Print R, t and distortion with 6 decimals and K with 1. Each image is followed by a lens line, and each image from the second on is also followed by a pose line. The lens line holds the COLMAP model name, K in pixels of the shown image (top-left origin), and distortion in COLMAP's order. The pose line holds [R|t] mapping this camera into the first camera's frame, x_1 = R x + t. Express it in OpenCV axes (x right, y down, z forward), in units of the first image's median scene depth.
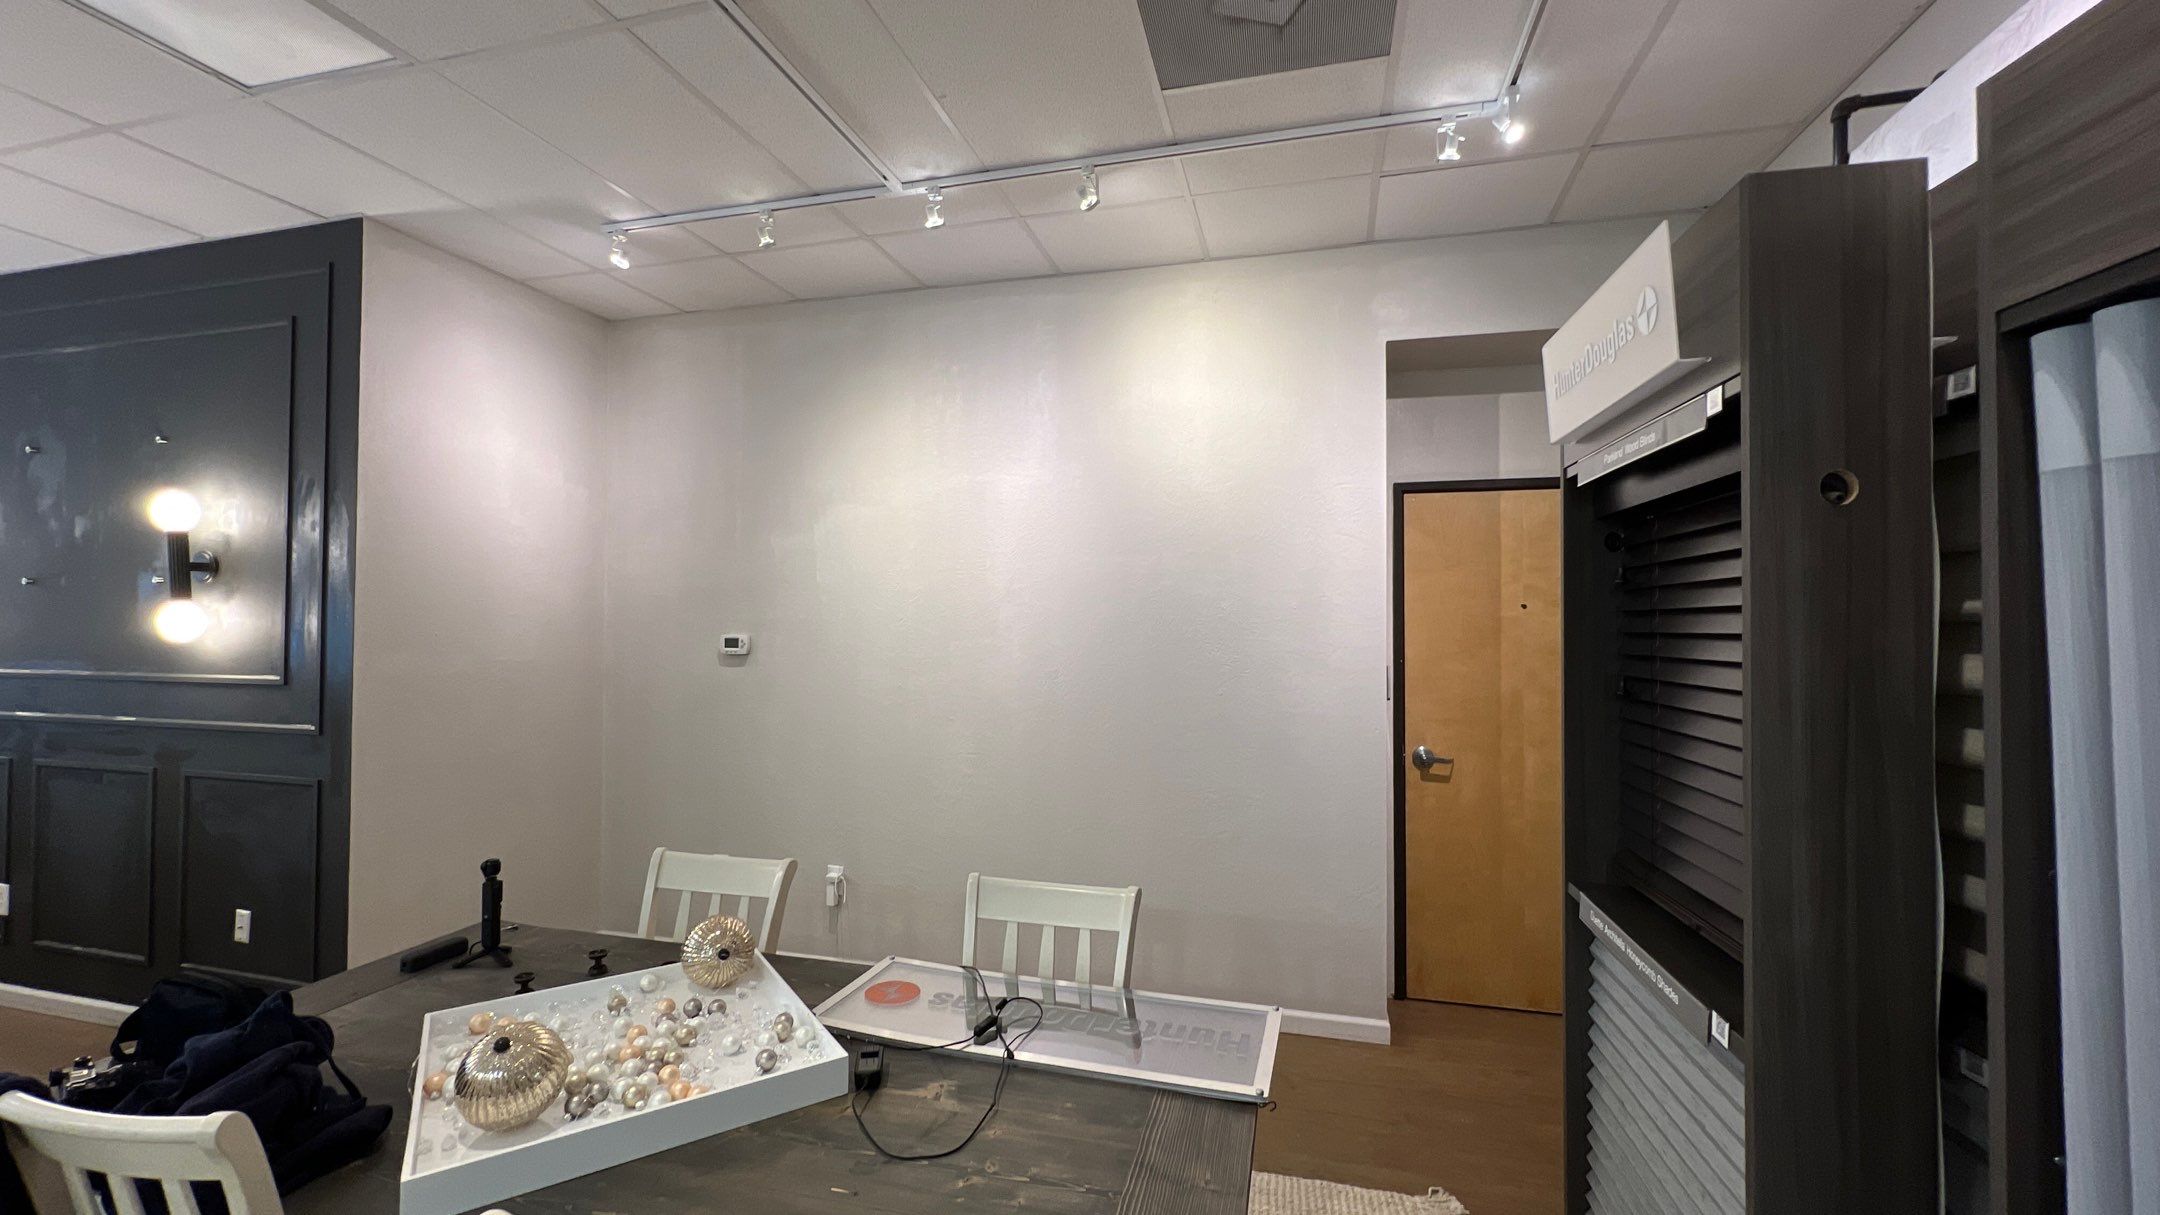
lens RADIAL K [[868.6, 0, 1077.6], [0, 868.6, 598.6], [0, 0, 1]] dist [0.000268, -0.000076]
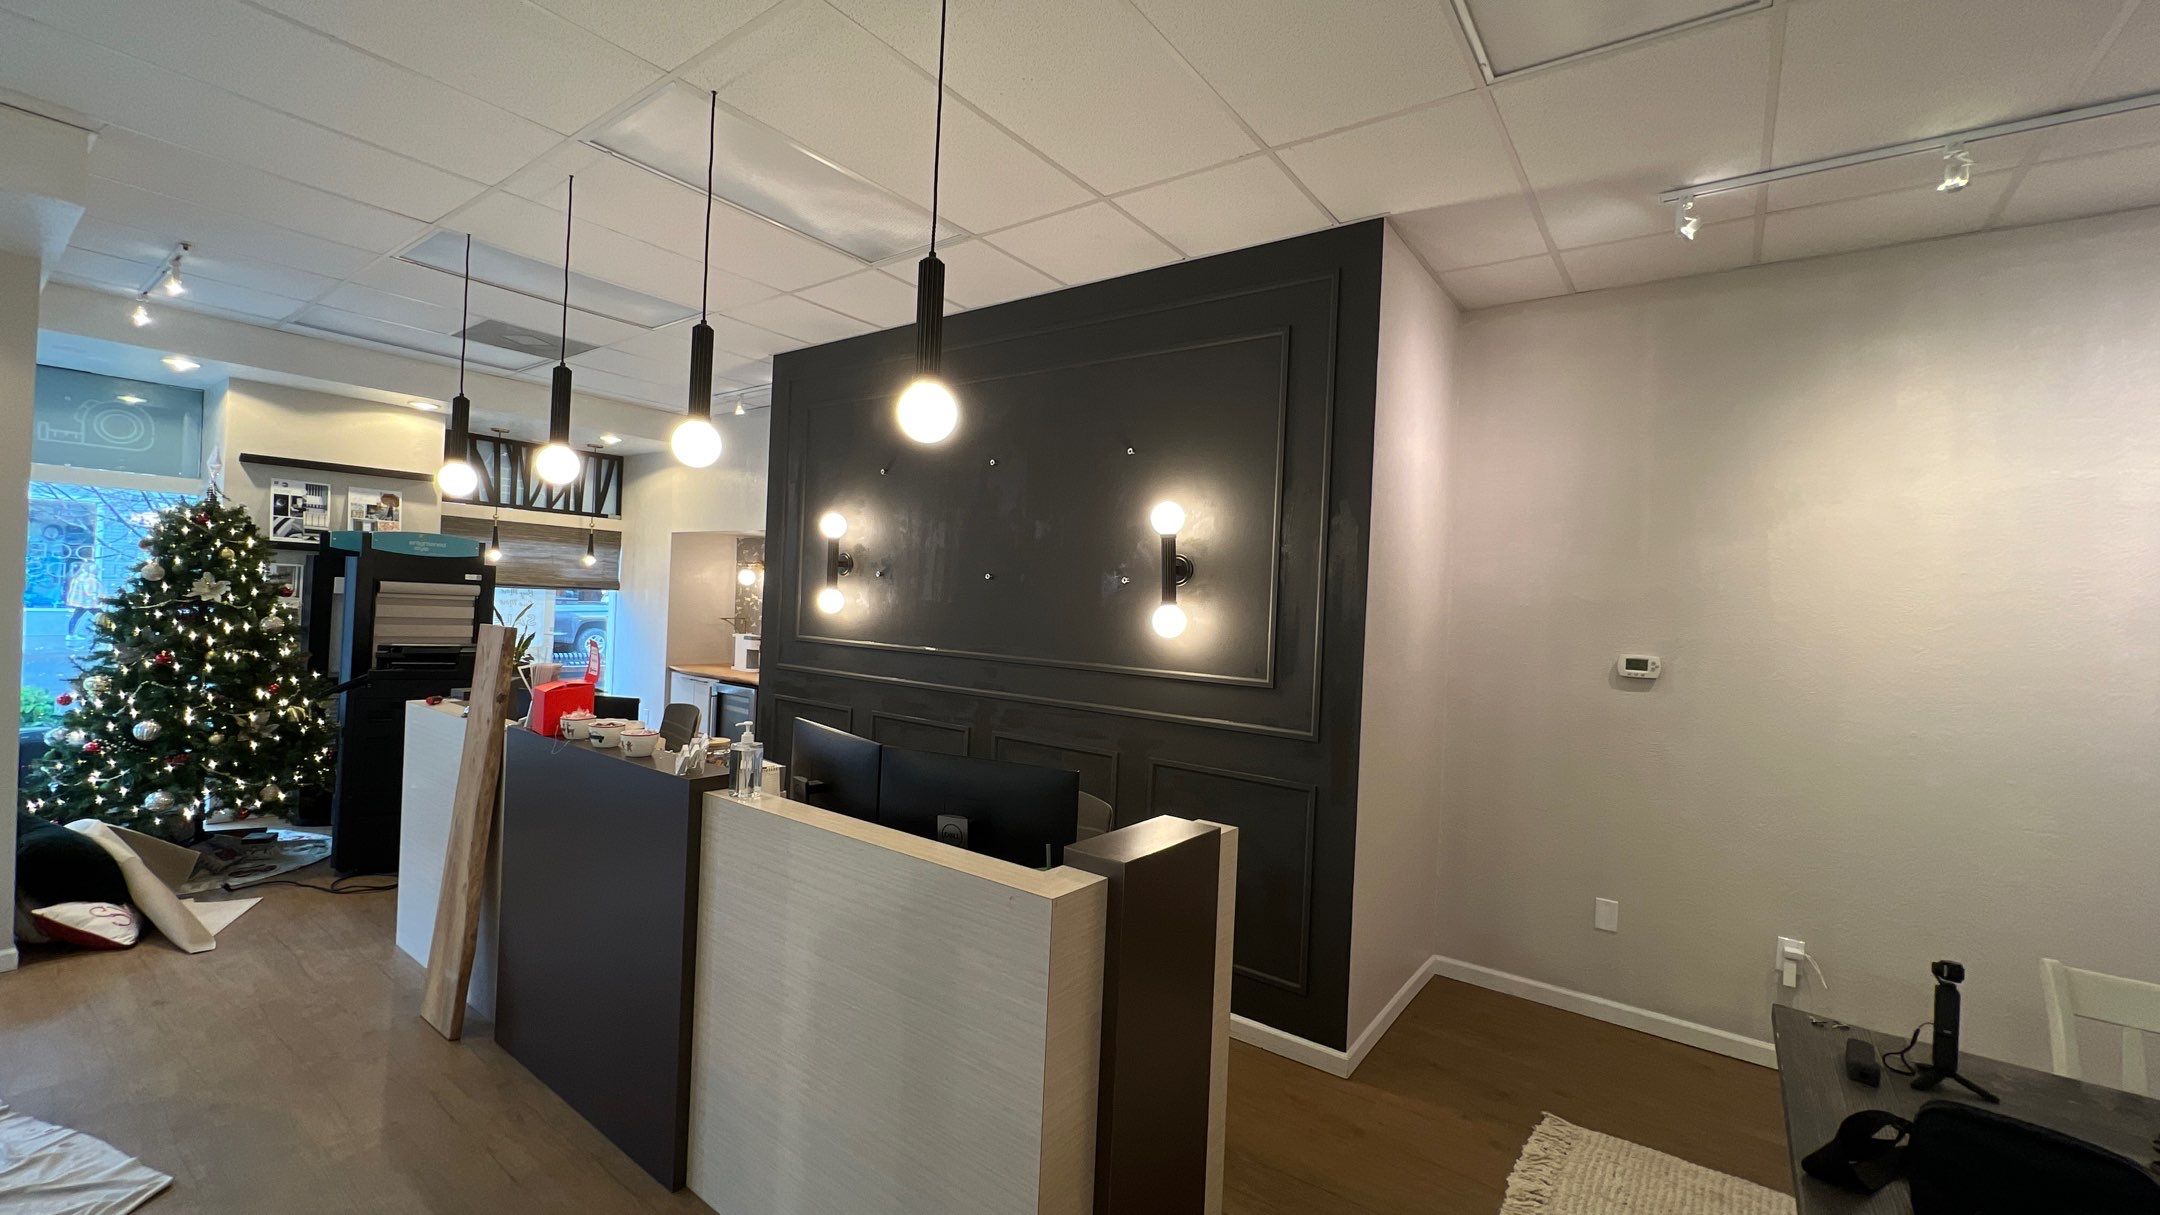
lens RADIAL K [[876.1, 0, 1076.4], [0, 876.1, 602.5], [0, 0, 1]] dist [-0.008472, 0.004894]
pose [[0.927803, 0.037928, -0.371137, -0.746541], [-0.029881, 0.999178, 0.027409, -0.023544], [0.371872, -0.014340, 0.928173, -0.041633]]
